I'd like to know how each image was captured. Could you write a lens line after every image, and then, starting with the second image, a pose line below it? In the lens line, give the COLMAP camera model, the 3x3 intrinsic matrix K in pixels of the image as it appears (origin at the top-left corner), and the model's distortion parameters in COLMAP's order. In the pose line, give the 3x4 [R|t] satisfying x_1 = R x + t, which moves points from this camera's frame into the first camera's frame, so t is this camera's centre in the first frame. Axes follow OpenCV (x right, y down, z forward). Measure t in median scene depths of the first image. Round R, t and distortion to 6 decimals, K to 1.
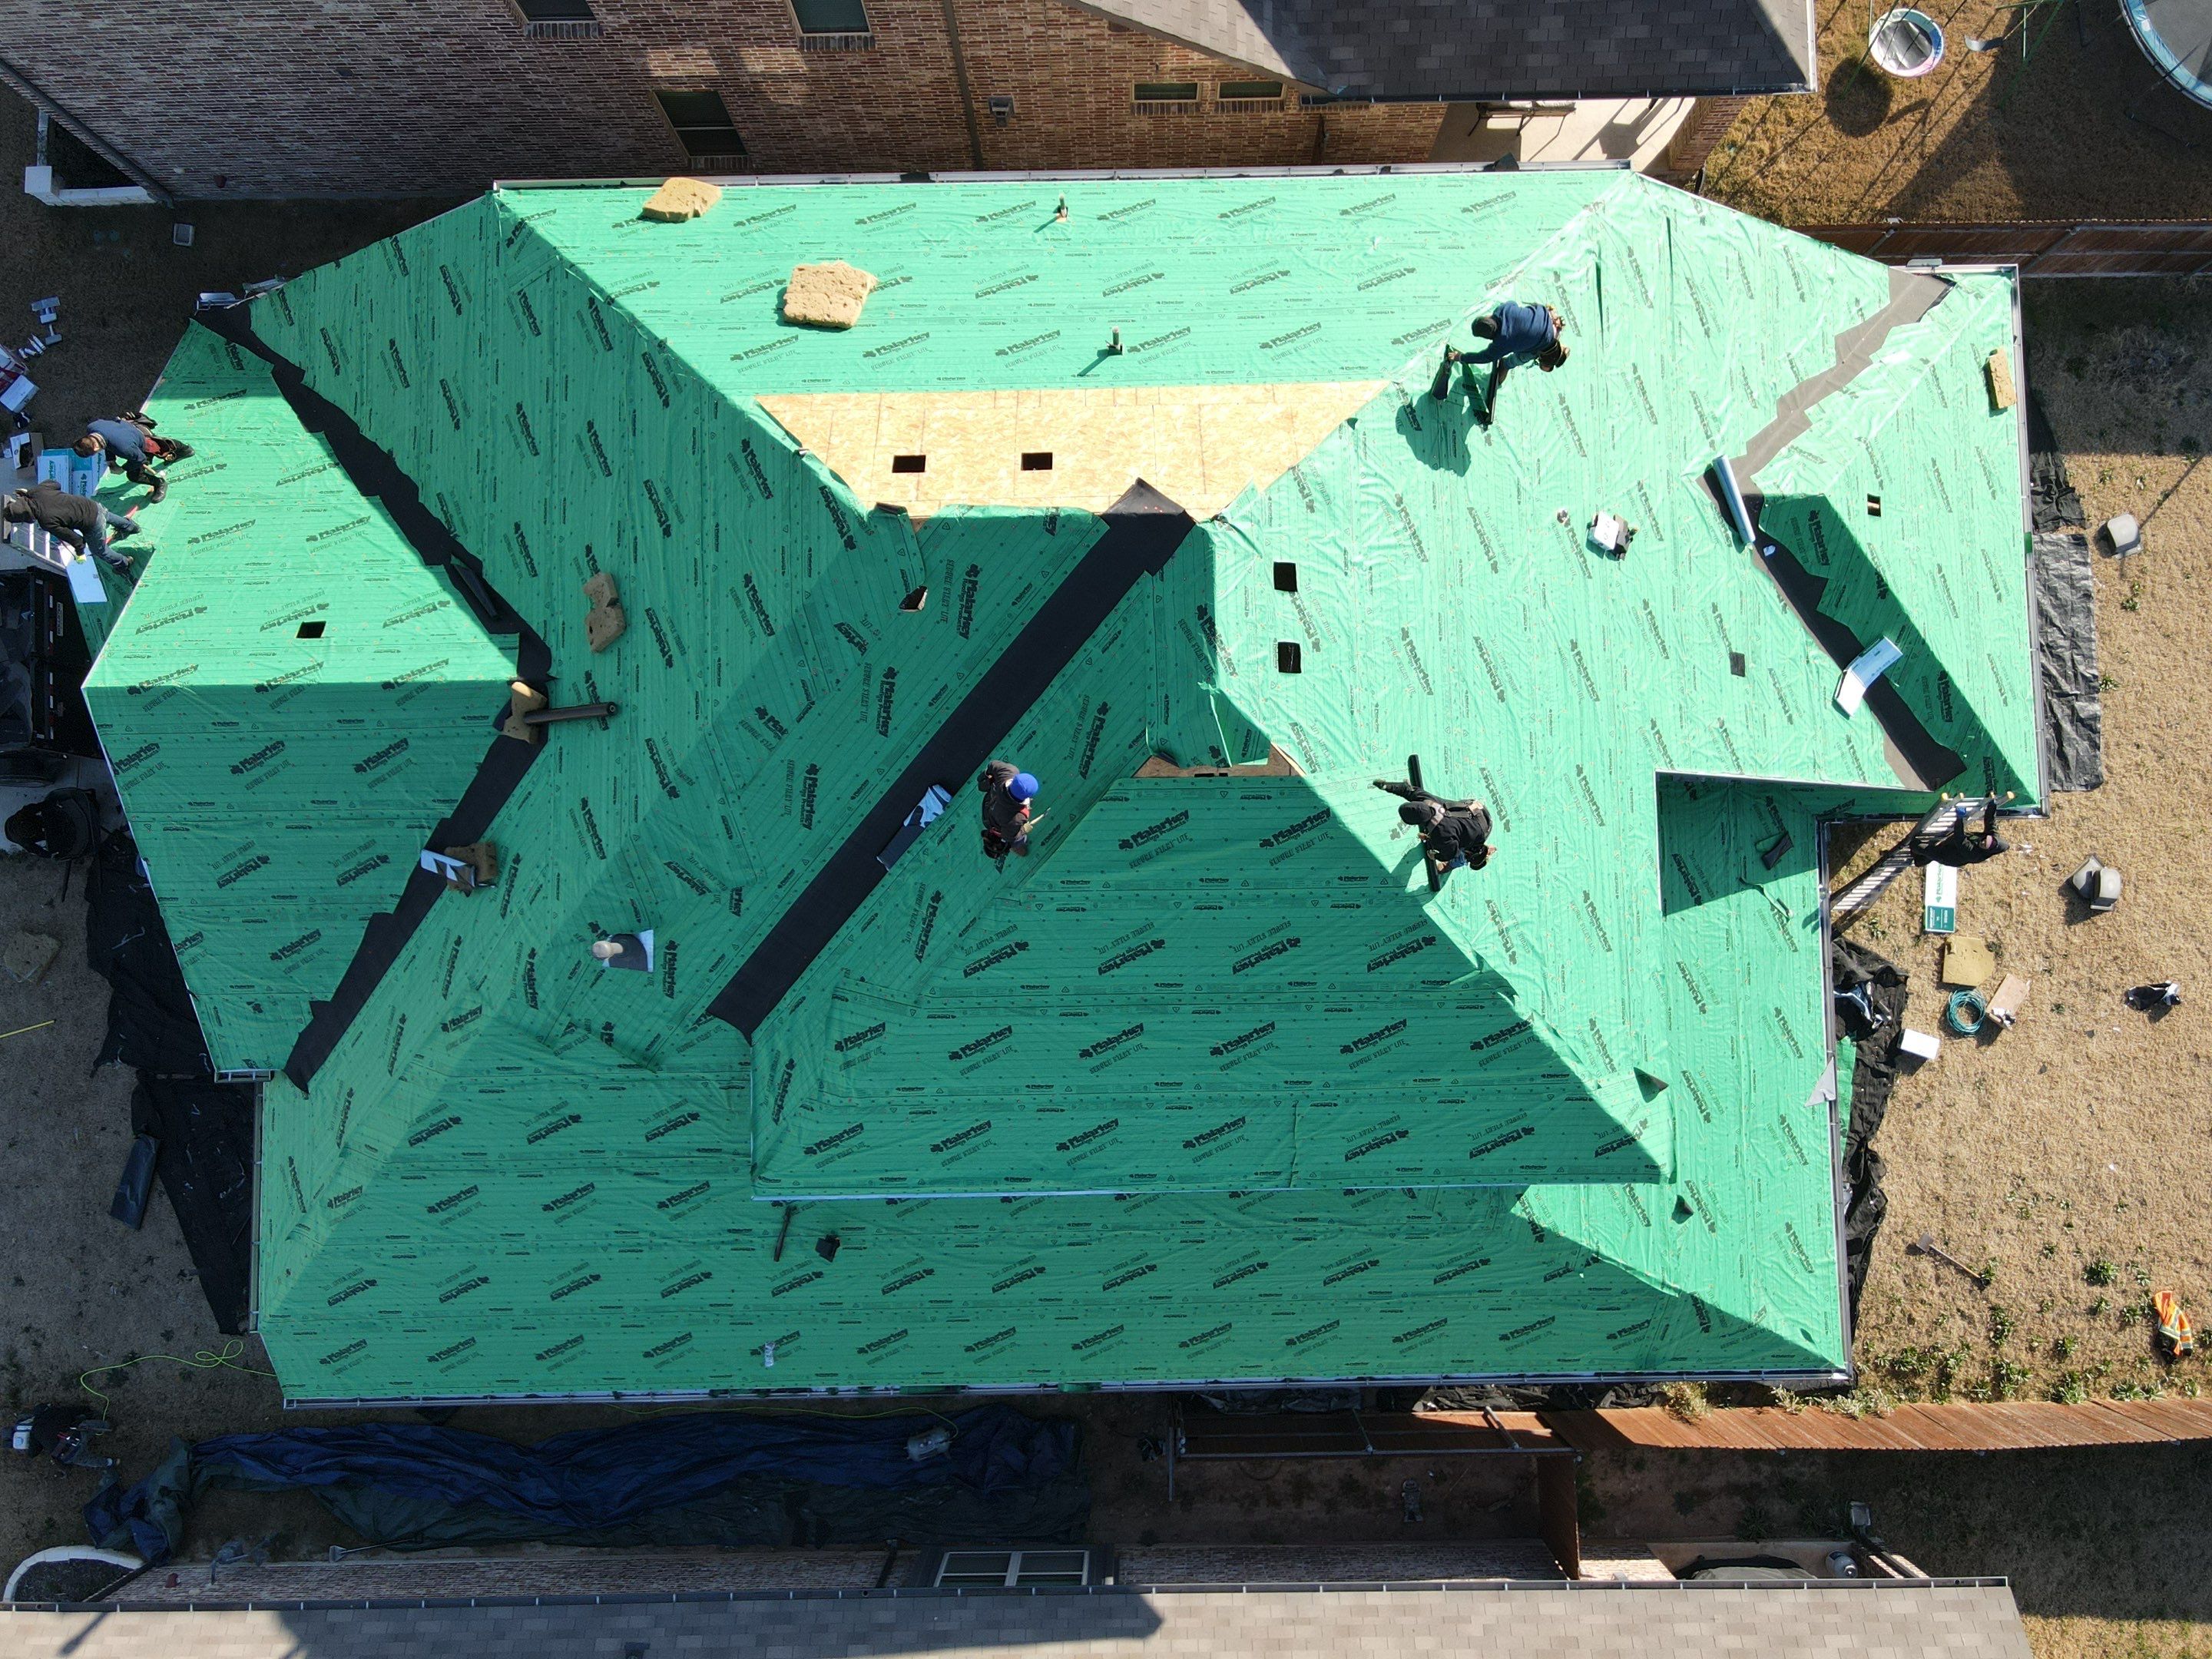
lens RADIAL K [[1615.2, 0, 1112.4], [0, 1615.2, 828.1], [0, 0, 1]] dist [0.027068, -0.019829]
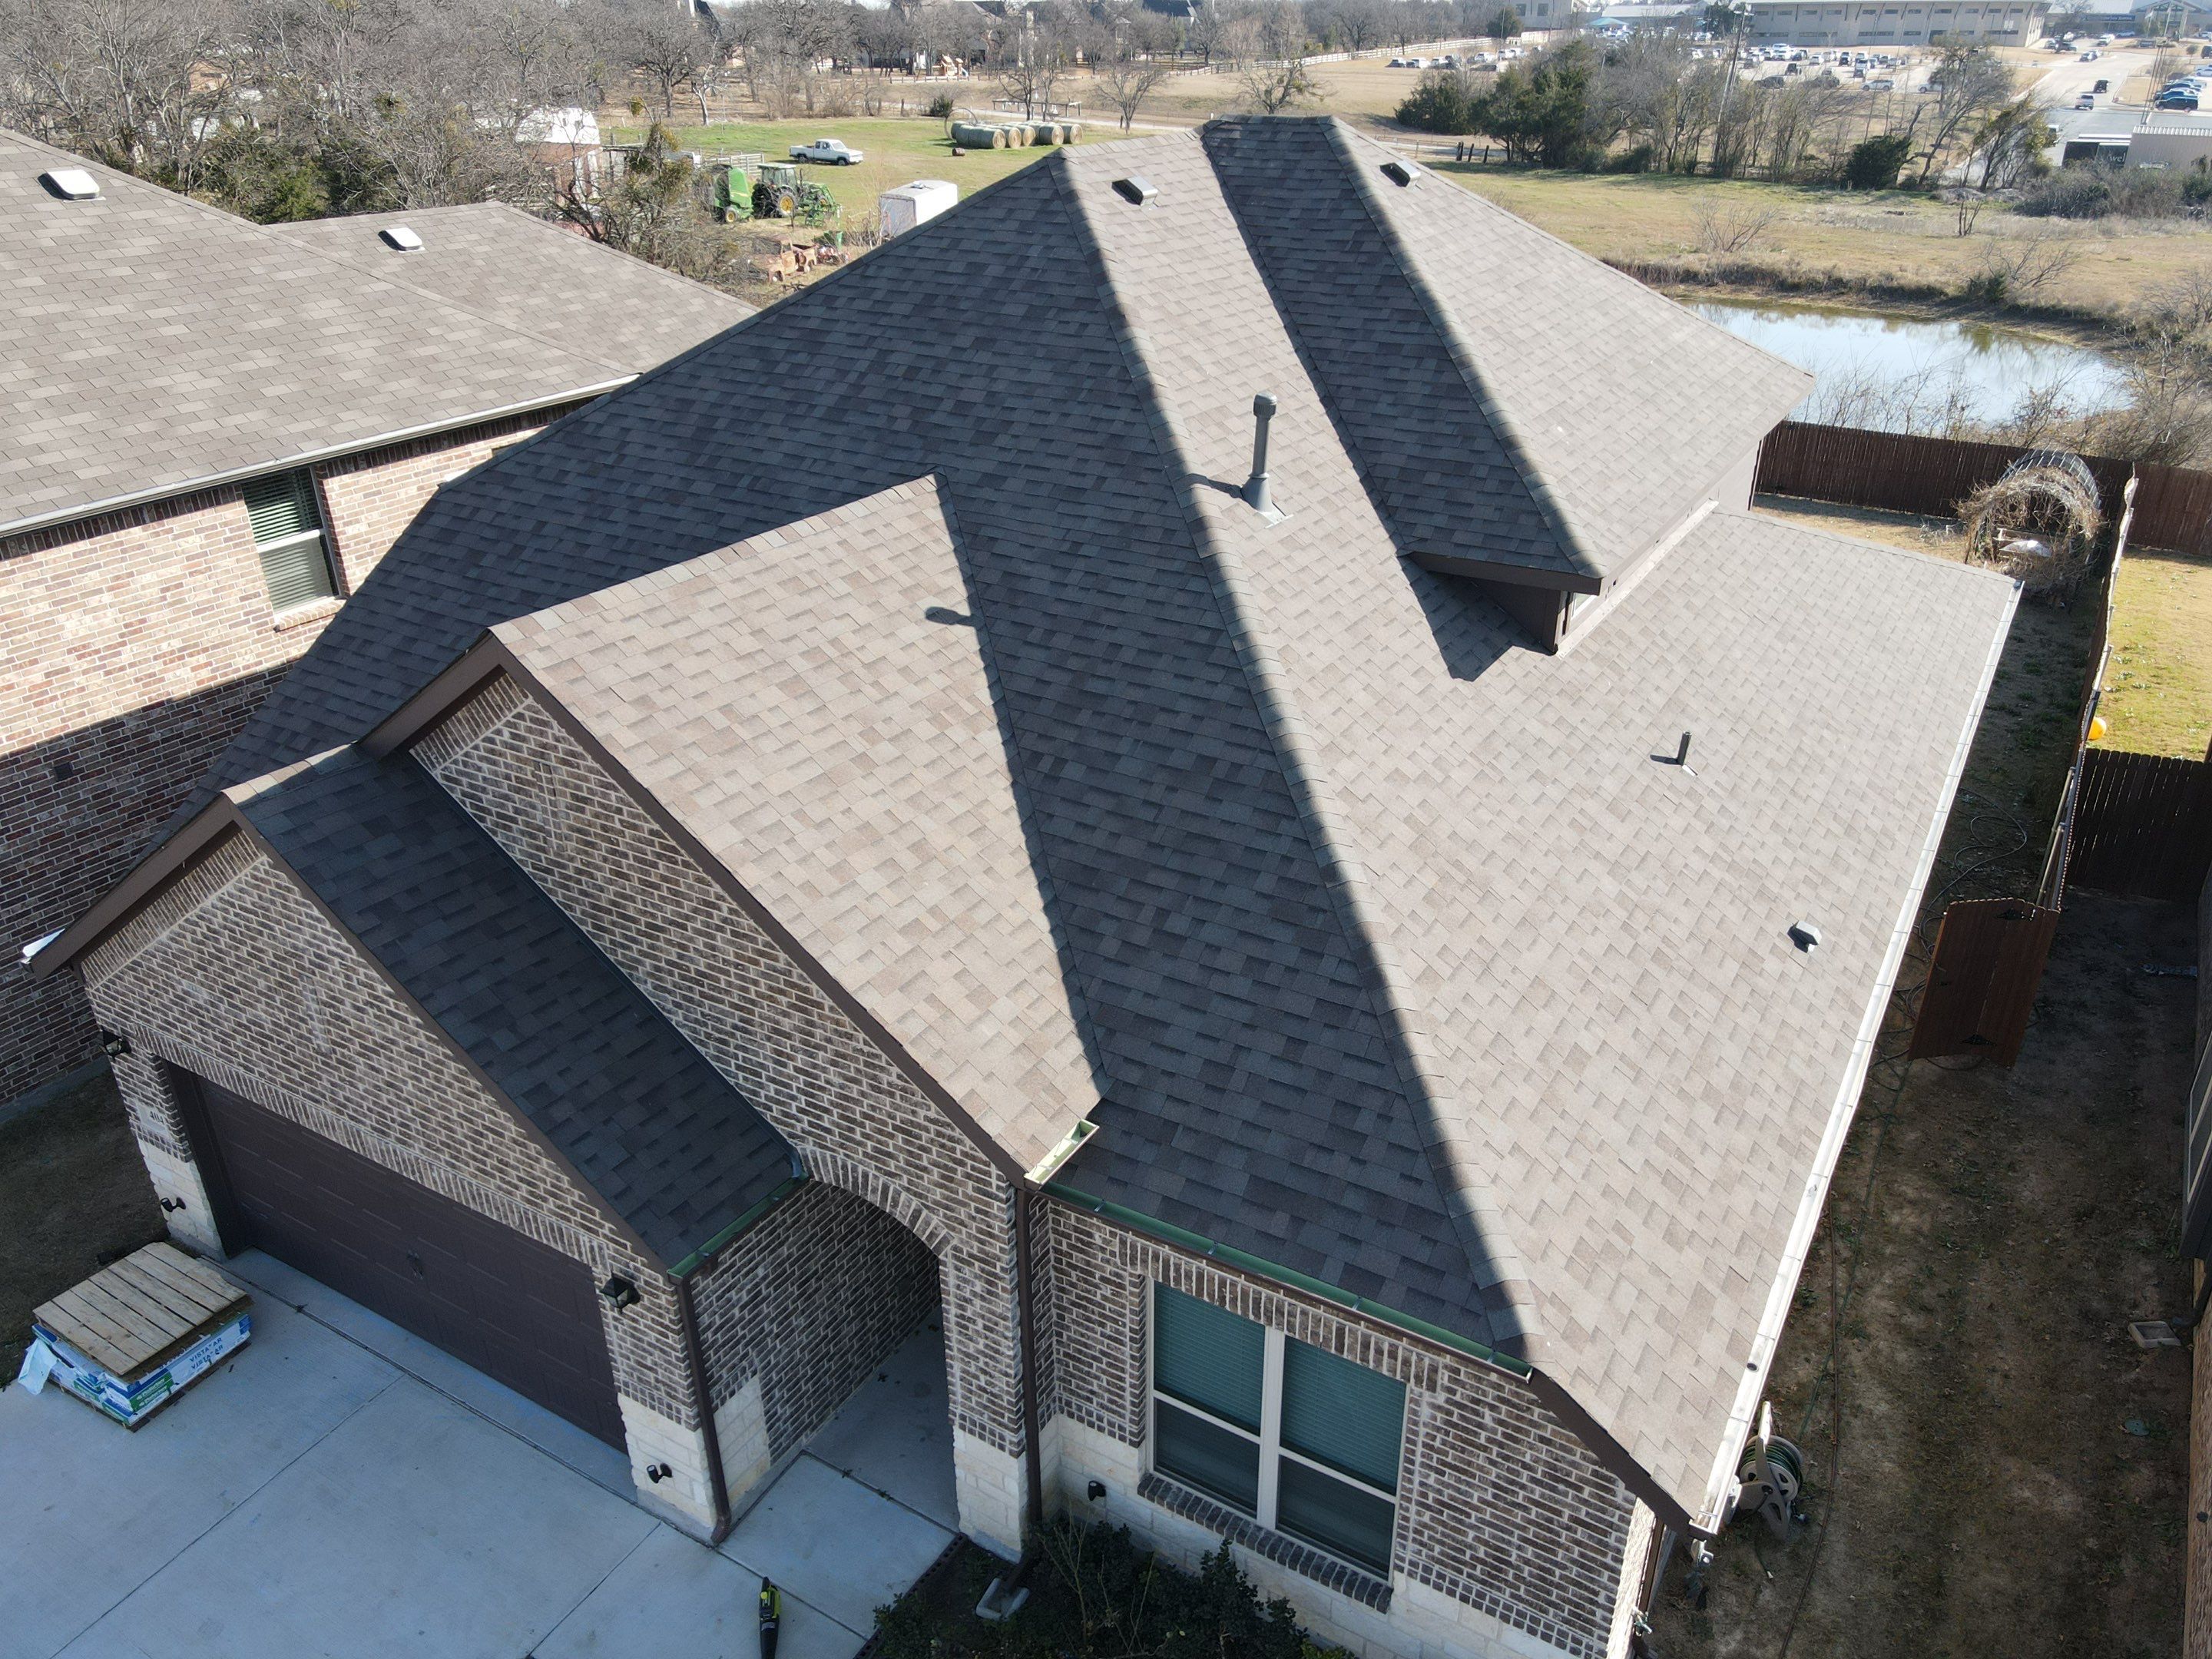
lens RADIAL K [[1615.2, 0, 1113.1], [0, 1615.2, 831.1], [0, 0, 1]] dist [0.027068, -0.019829]
pose [[0.531262, -0.374465, 0.759959, -0.800256], [0.844745, 0.302481, -0.441487, 0.331766], [-0.064552, 0.876517, 0.477024, 0.595159]]
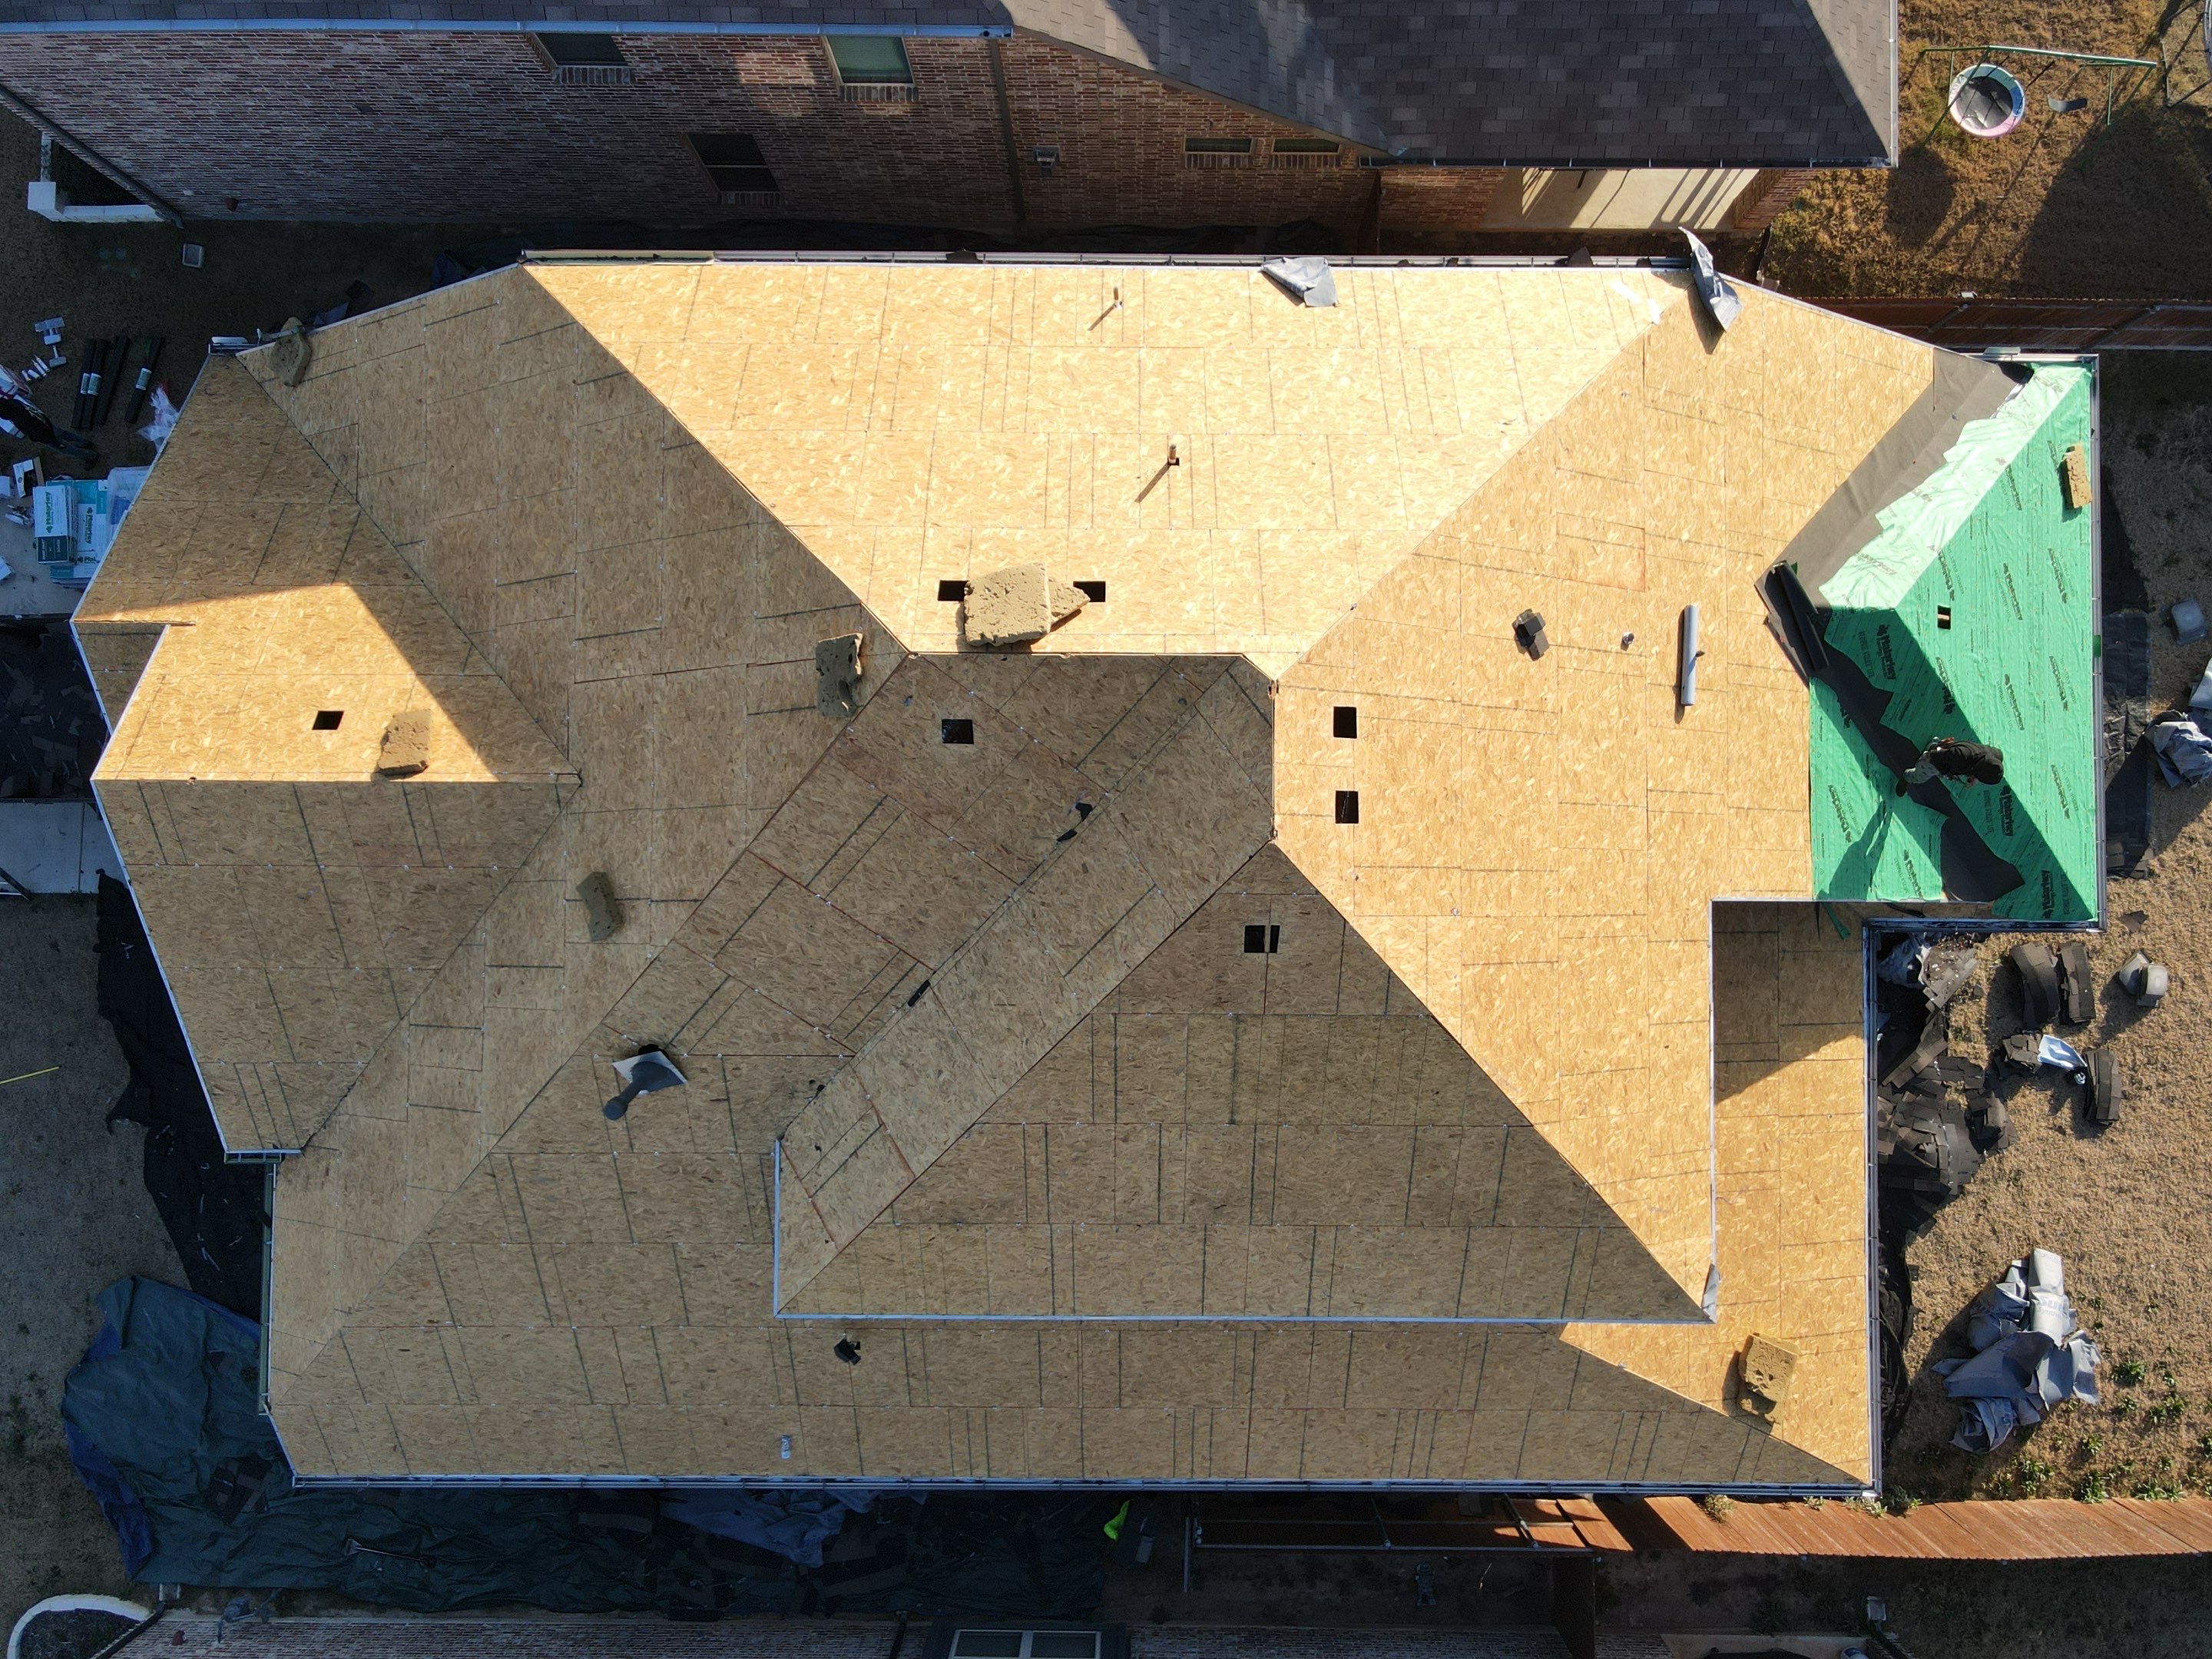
lens RADIAL K [[1615.2, 0, 1113.0], [0, 1615.2, 830.5], [0, 0, 1]] dist [0.027068, -0.019829]
pose [[0.999694, 0.024683, 0.001789, -0.021457], [-0.024733, 0.998949, 0.038586, -0.085470], [-0.000835, -0.038618, 0.999254, 0.025764]]
